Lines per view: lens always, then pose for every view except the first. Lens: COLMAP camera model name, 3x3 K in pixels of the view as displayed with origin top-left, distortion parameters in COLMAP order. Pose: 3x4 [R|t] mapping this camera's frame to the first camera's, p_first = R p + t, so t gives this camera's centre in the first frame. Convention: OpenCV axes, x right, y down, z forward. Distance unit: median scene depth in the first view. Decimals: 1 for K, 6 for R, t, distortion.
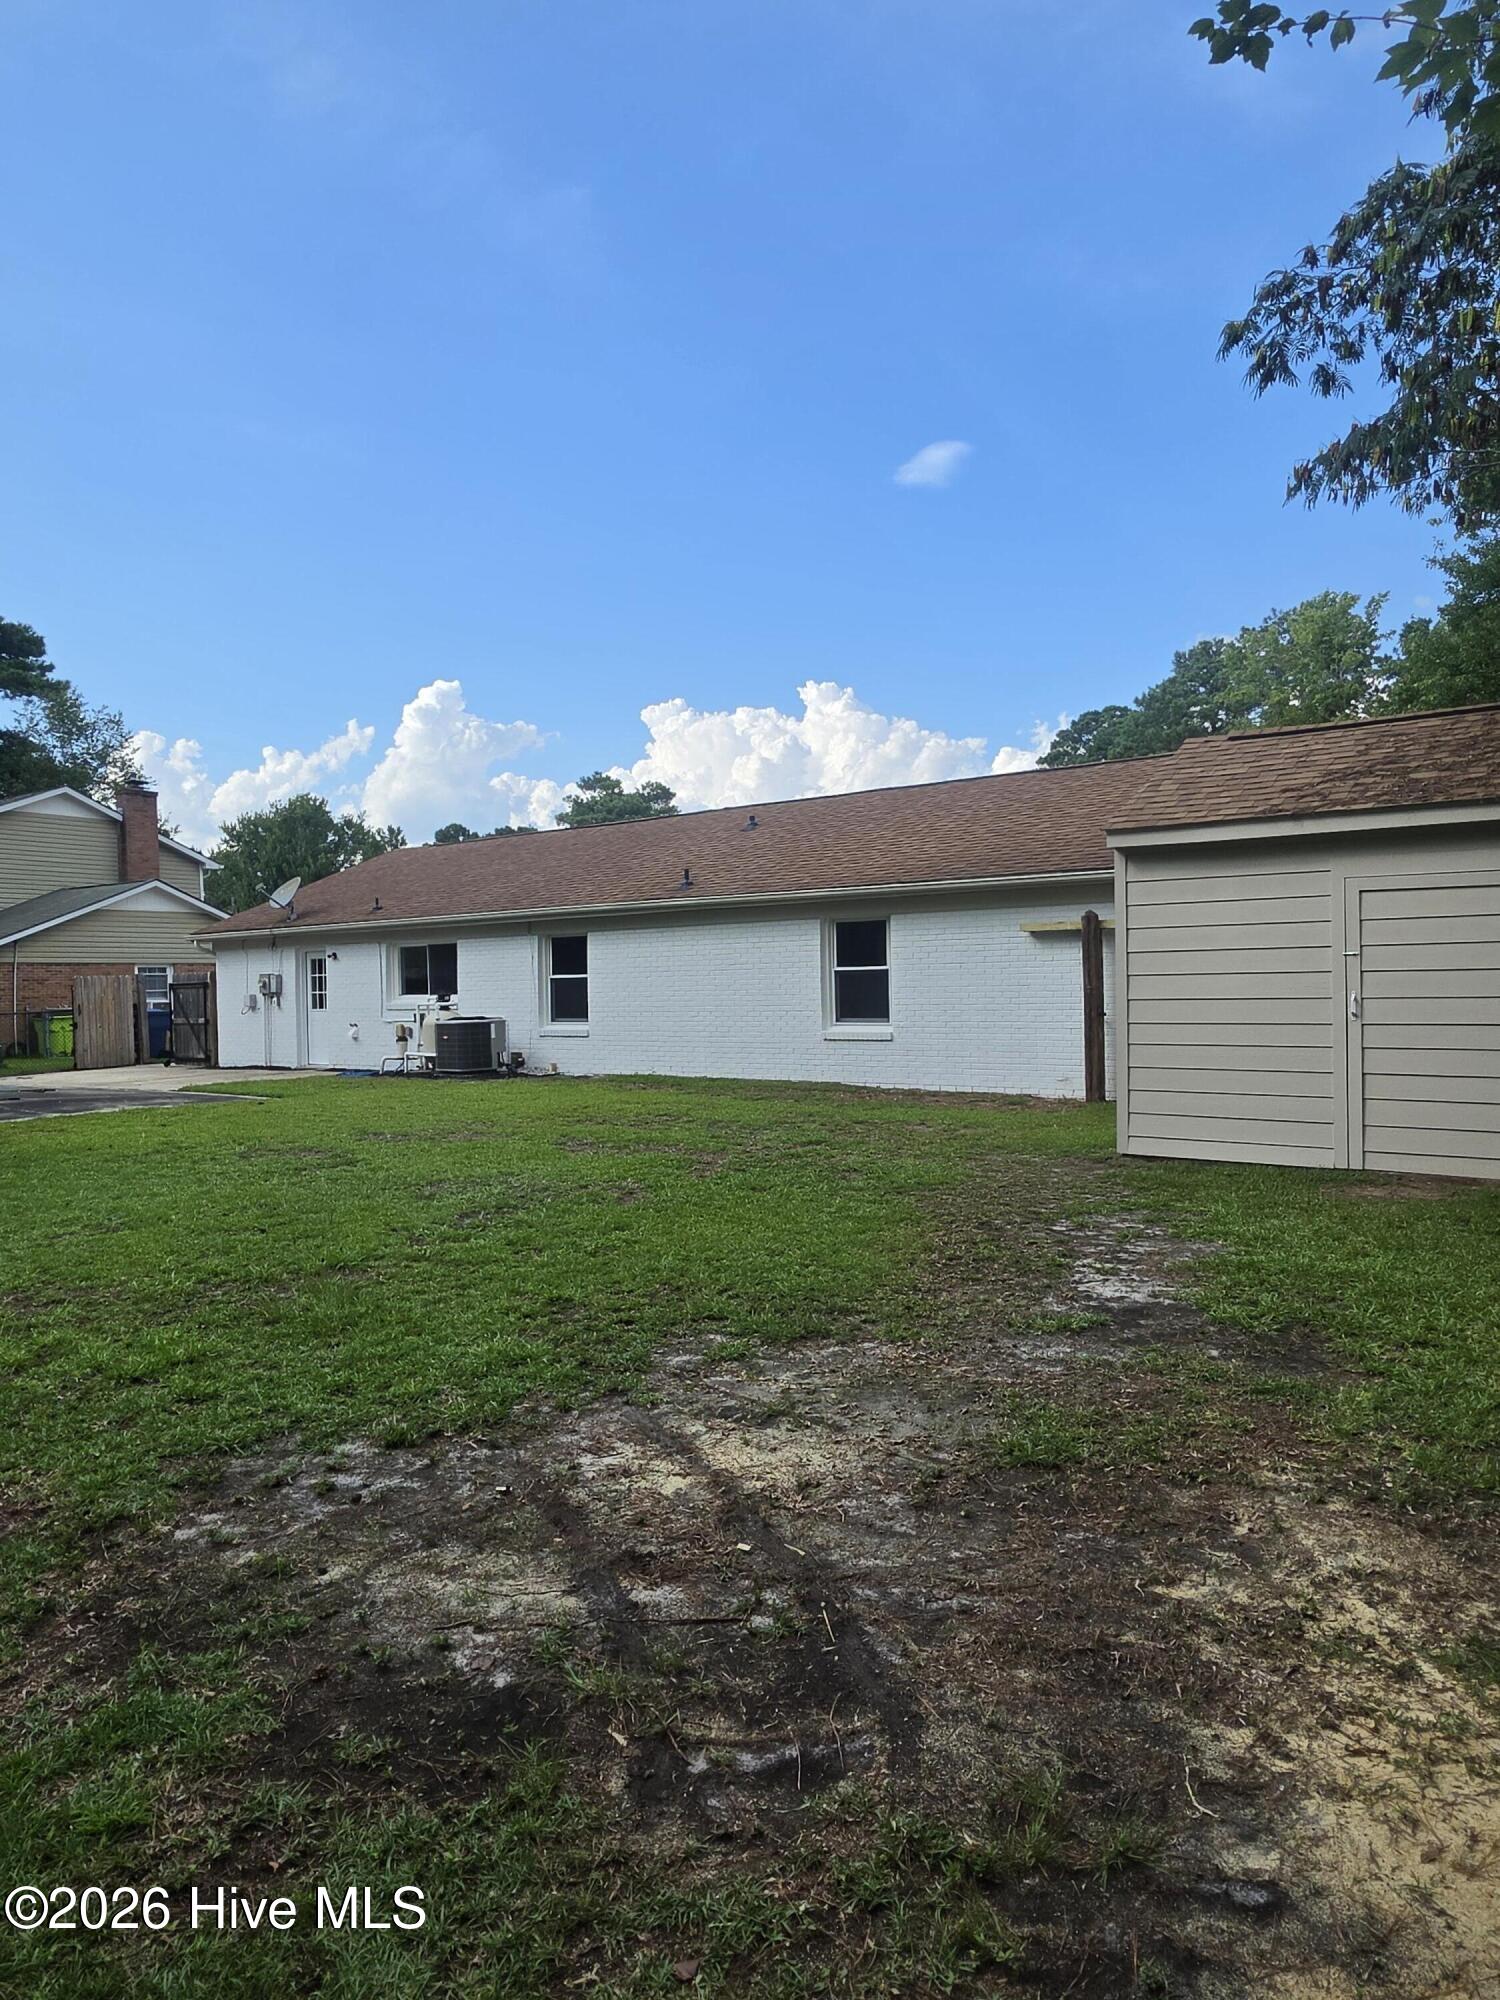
lens RADIAL K [[1264.1, 0, 781.1], [0, 1264.1, 1005.3], [0, 0, 1]] dist [0.002244, 0.000452]
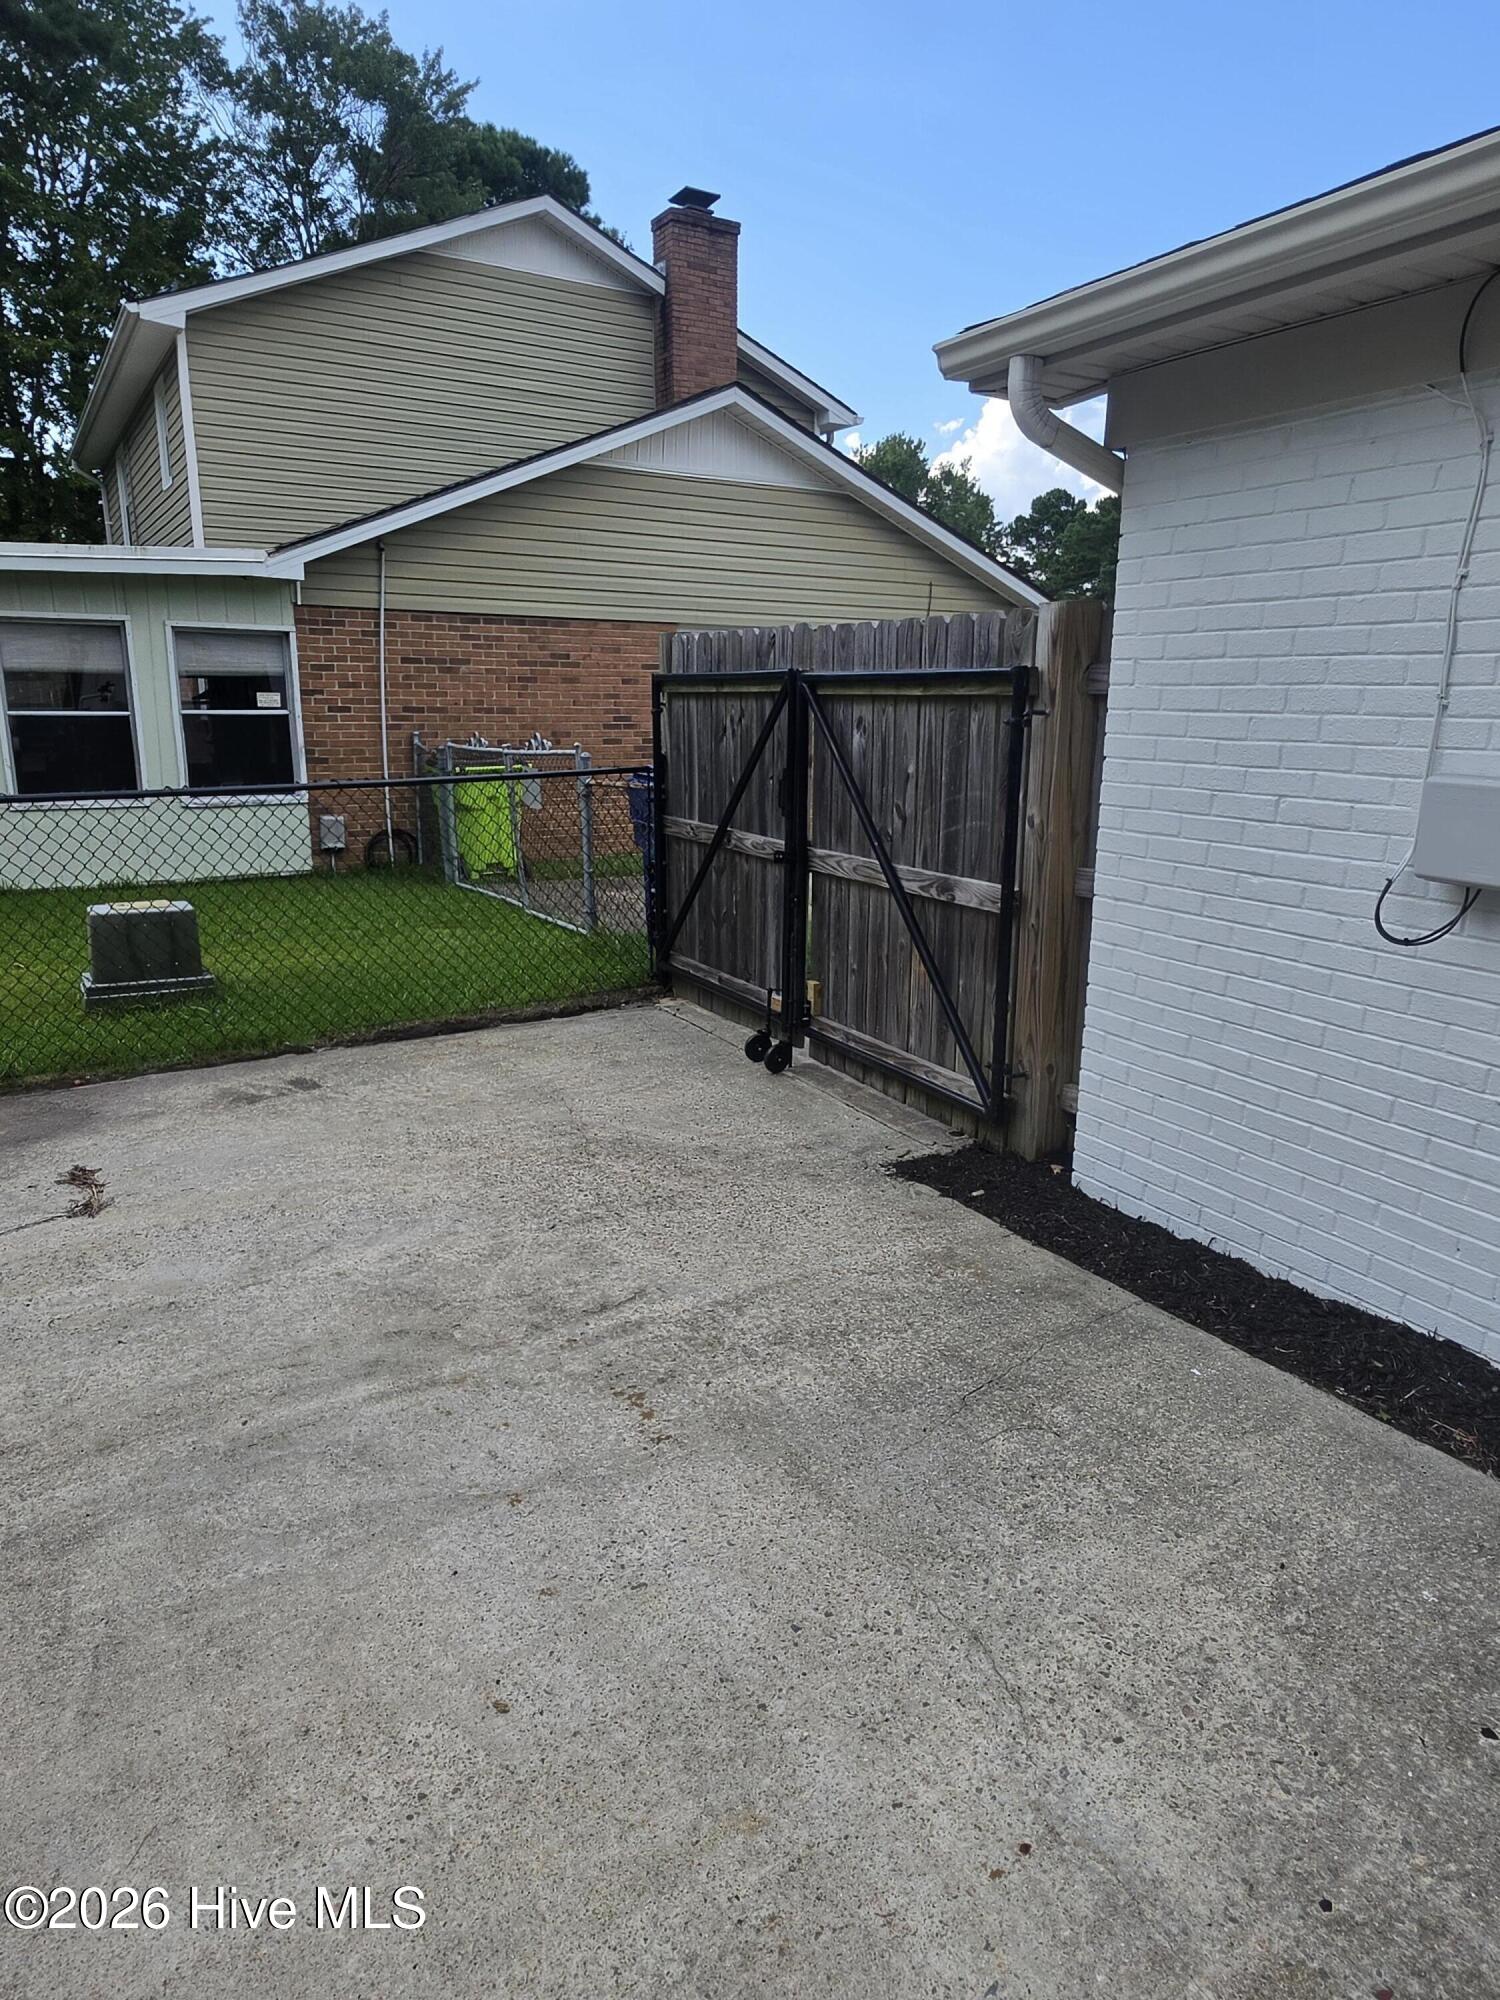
lens RADIAL K [[1264.1, 0, 781.1], [0, 1264.1, 1005.3], [0, 0, 1]] dist [0.002244, 0.000452]
pose [[0.917626, 0.123478, -0.377778, -0.419414], [-0.037127, 0.972990, 0.227843, -0.011936], [0.395708, -0.195048, 0.897425, 0.837630]]
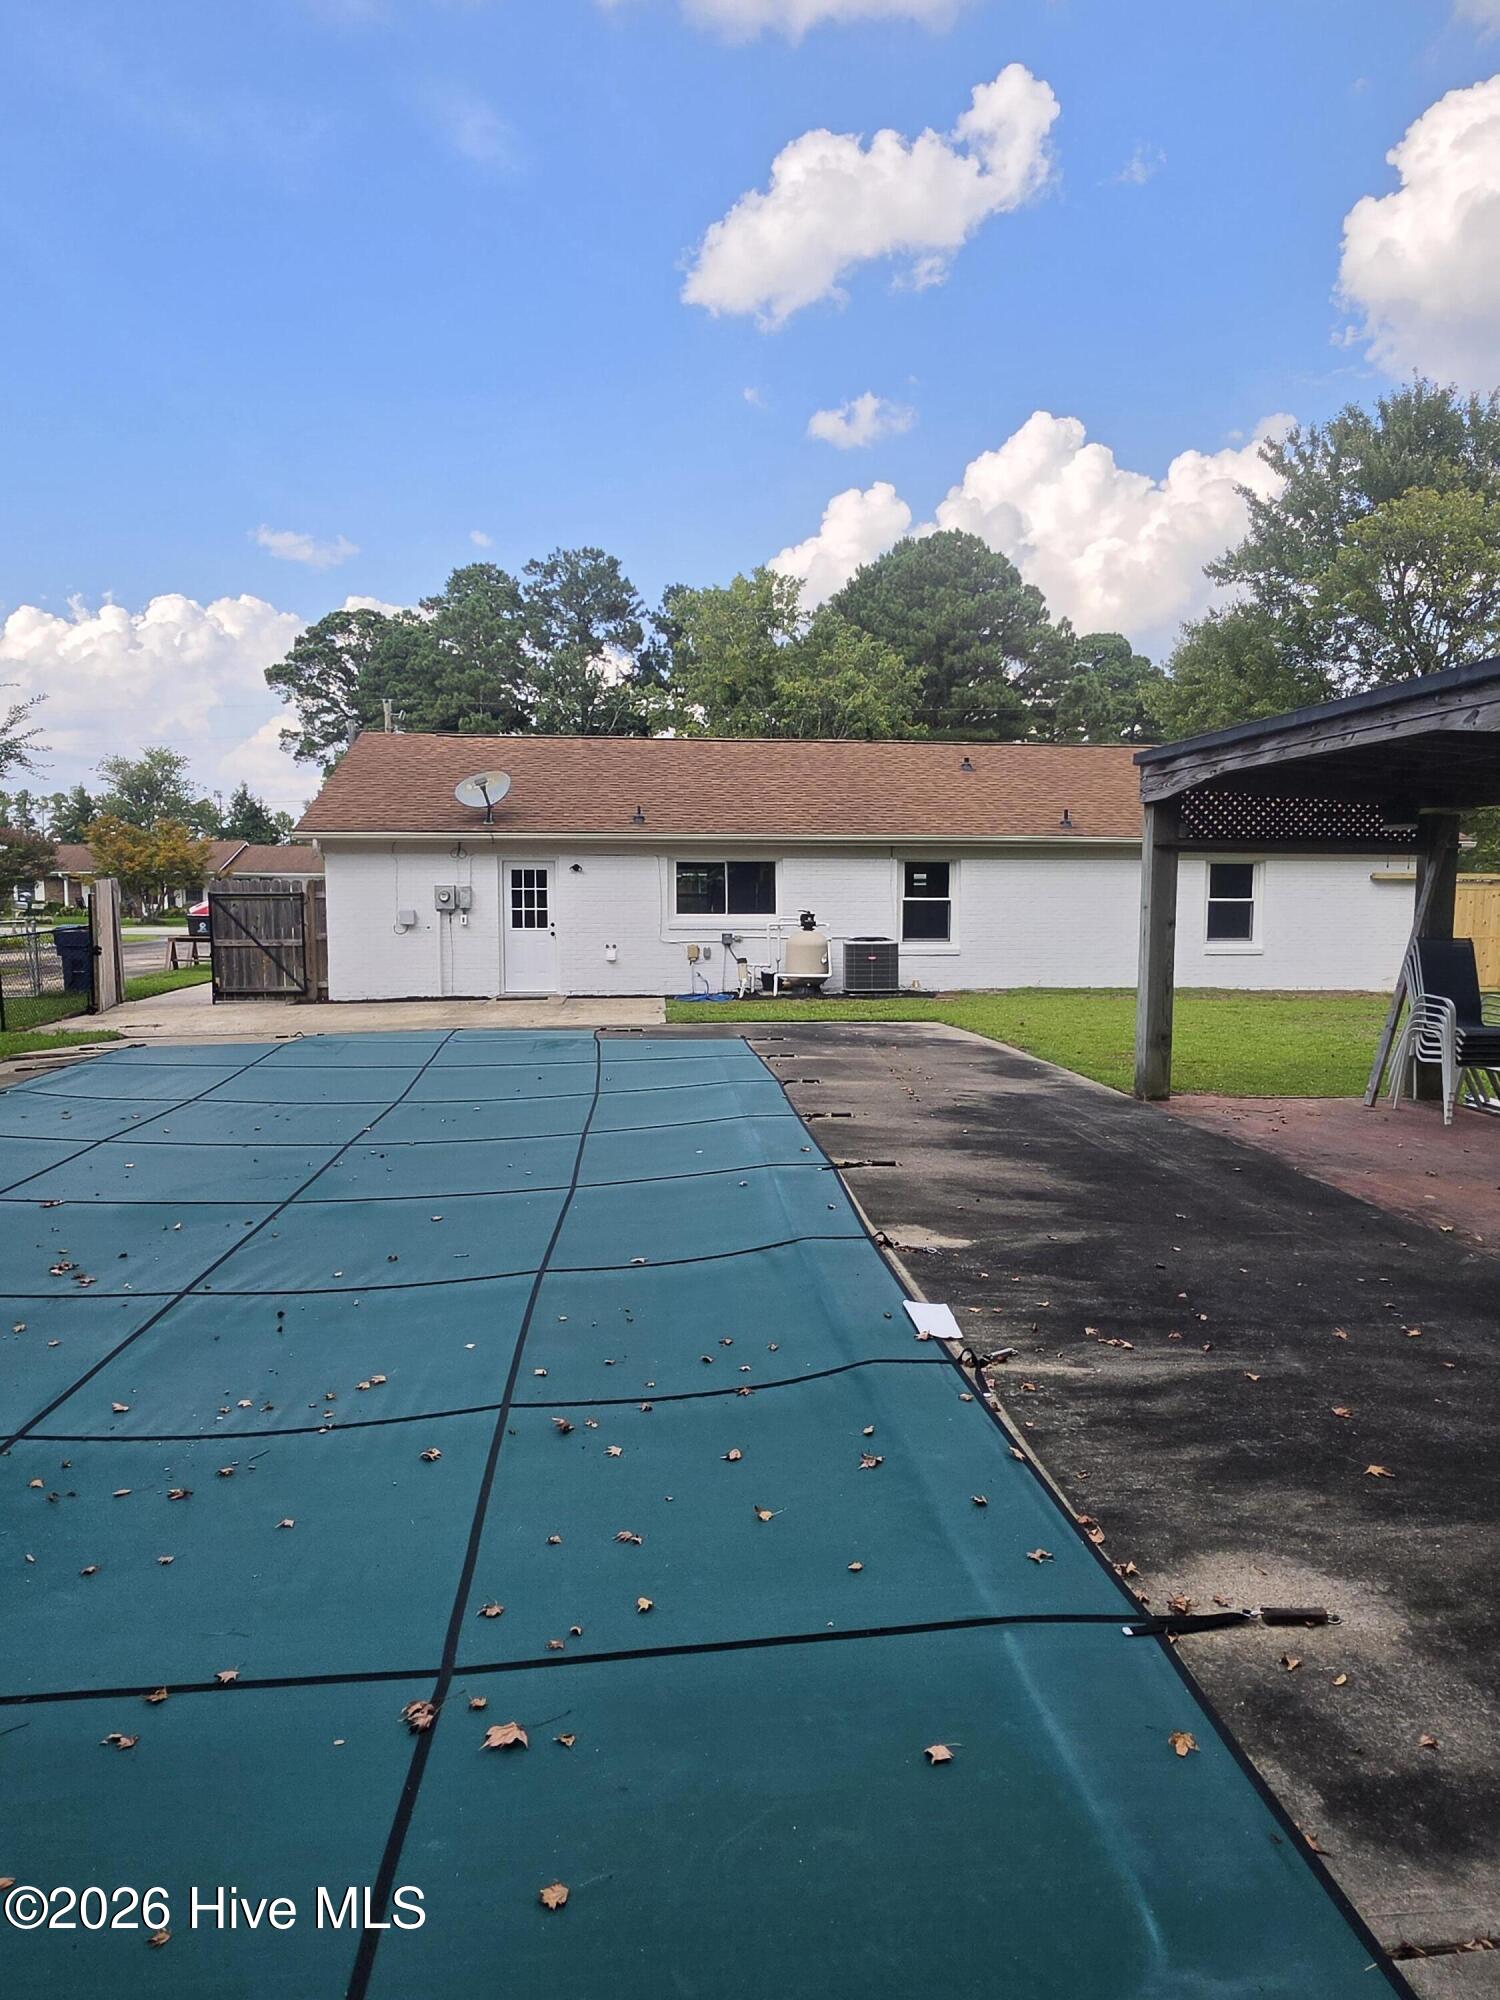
lens RADIAL K [[1264.1, 0, 781.1], [0, 1264.1, 1005.3], [0, 0, 1]] dist [0.002244, 0.000452]
pose [[0.749521, -0.039522, 0.660800, -0.756826], [-0.006588, 0.997721, 0.067146, -0.003432], [-0.661948, -0.054681, 0.747553, 0.219348]]
